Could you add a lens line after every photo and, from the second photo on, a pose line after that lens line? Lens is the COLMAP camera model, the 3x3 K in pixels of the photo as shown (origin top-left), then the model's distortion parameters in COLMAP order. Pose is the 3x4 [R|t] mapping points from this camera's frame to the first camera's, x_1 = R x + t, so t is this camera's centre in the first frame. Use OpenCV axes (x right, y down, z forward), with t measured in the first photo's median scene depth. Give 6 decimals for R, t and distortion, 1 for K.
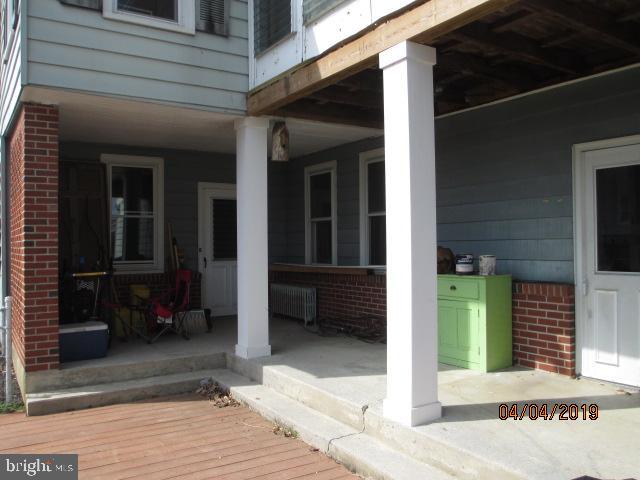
lens RADIAL K [[518.1, 0, 320.0], [0, 518.1, 240.0], [0, 0, 1]] dist [-0.059444, -0.002923]
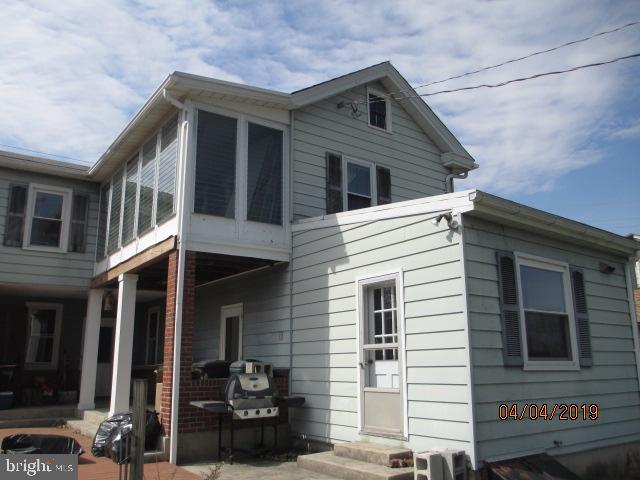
lens RADIAL K [[540.3, 0, 317.8], [0, 540.3, 237.2], [0, 0, 1]] dist [-0.066112, 0.063770]
pose [[0.999791, 0.000887, 0.020428, 0.783680], [0.003617, 0.975626, -0.219411, 0.036537], [-0.020124, 0.219439, 0.975419, -1.267156]]
